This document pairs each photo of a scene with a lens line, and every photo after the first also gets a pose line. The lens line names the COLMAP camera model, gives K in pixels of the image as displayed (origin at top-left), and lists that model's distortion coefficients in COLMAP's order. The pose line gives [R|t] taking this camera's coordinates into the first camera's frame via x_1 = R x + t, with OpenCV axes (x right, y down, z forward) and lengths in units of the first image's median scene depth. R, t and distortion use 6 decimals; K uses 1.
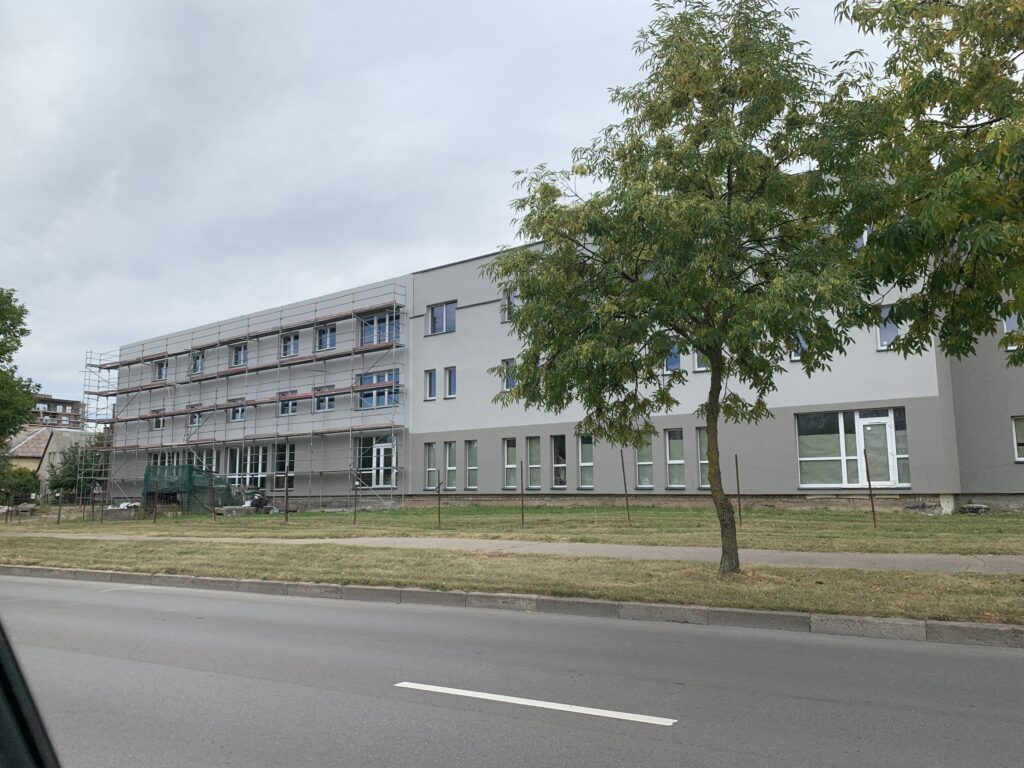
lens RADIAL K [[766.2, 0, 512.0], [0, 766.2, 384.0], [0, 0, 1]] dist [0.064751, -0.090924]
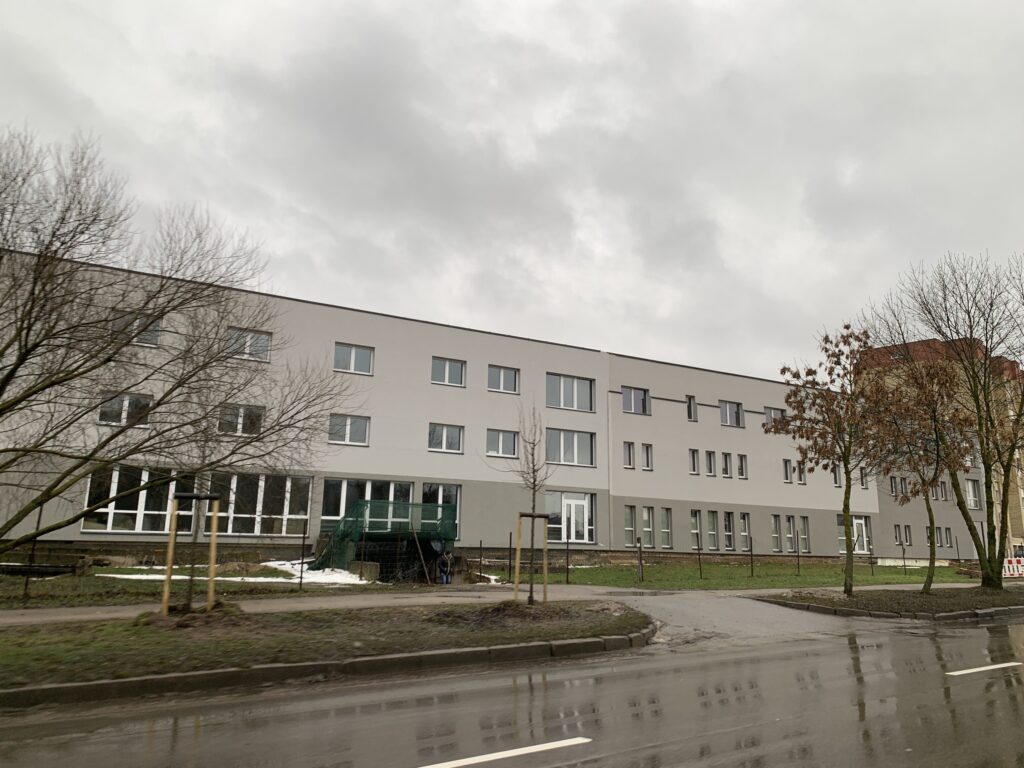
lens RADIAL K [[766.2, 0, 512.0], [0, 766.2, 384.0], [0, 0, 1]] dist [0.064751, -0.090924]
pose [[0.384945, 0.213442, 0.897920, -1.261701], [-0.146501, 0.974687, -0.168884, 0.120497], [-0.911238, -0.066535, 0.406470, 0.705163]]
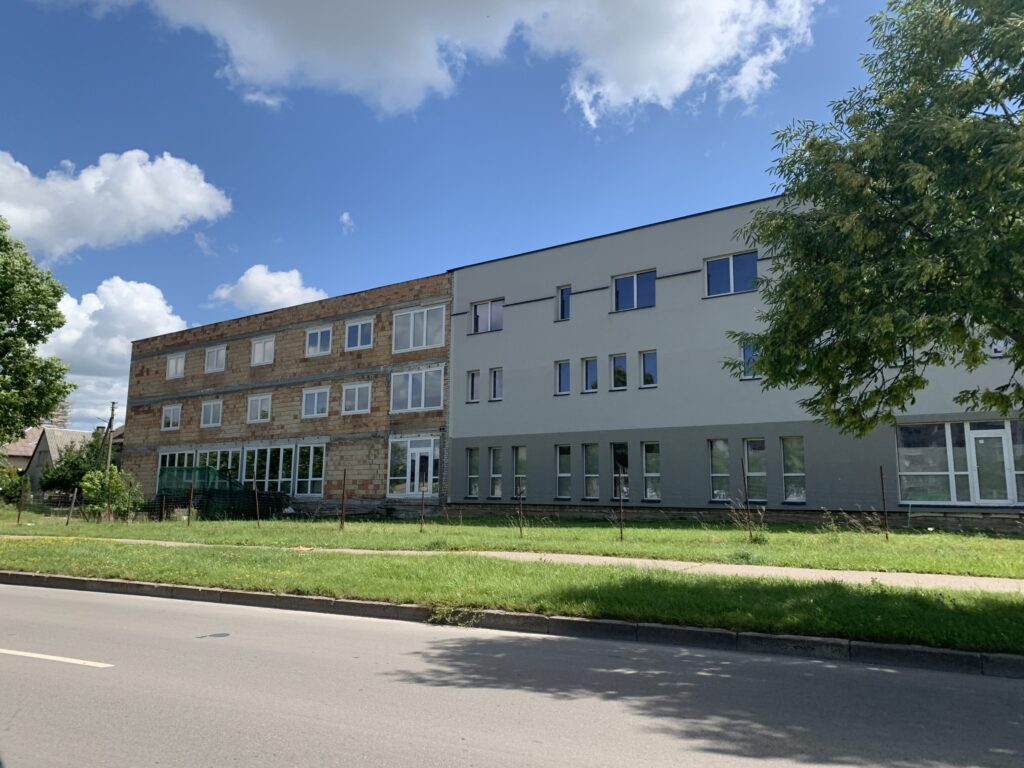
lens RADIAL K [[761.9, 0, 512.0], [0, 761.9, 384.0], [0, 0, 1]] dist [0.080212, -0.092238]
pose [[0.999264, 0.023654, 0.030182, -0.088298], [-0.023234, 0.999629, -0.014180, 0.010201], [-0.030506, 0.013468, 0.999444, 0.063051]]
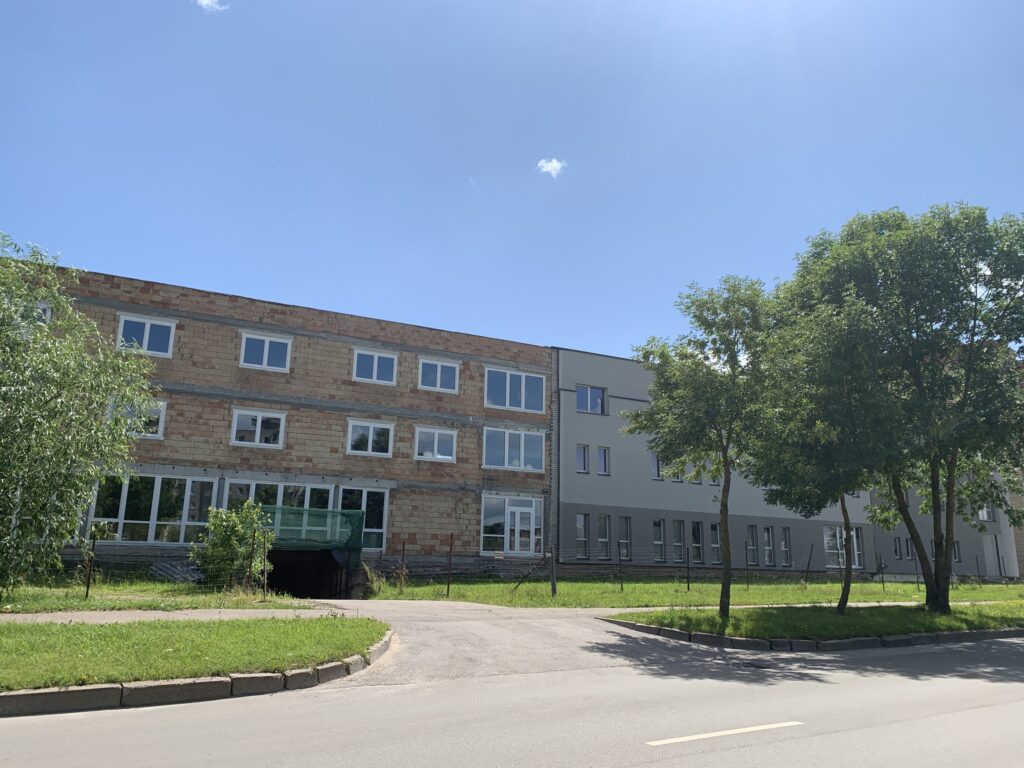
lens RADIAL K [[761.9, 0, 512.0], [0, 761.9, 384.0], [0, 0, 1]] dist [0.080212, -0.092238]
pose [[0.431854, 0.227185, 0.872863, -1.120432], [-0.150856, 0.972319, -0.178434, 0.106660], [-0.889238, -0.054619, 0.454172, 0.618872]]
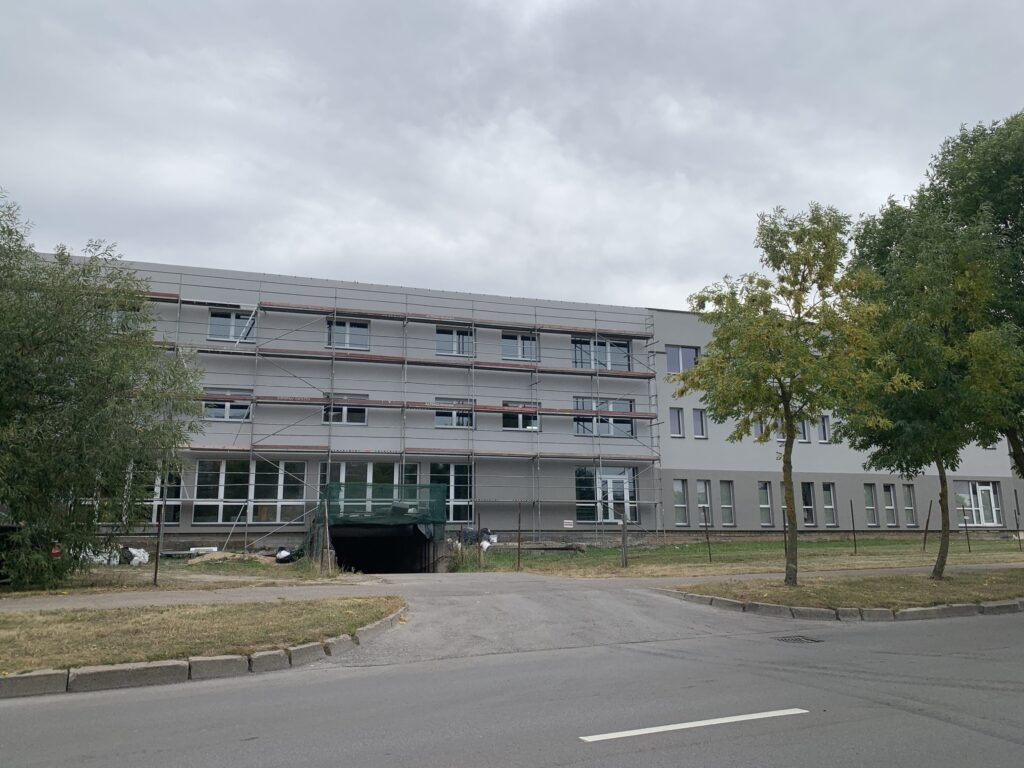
lens RADIAL K [[766.2, 0, 512.0], [0, 766.2, 384.0], [0, 0, 1]] dist [0.064751, -0.090924]
pose [[0.562979, 0.165039, 0.809825, -1.087167], [-0.112662, 0.986037, -0.122628, 0.103340], [-0.818756, -0.022200, 0.573712, 0.600335]]
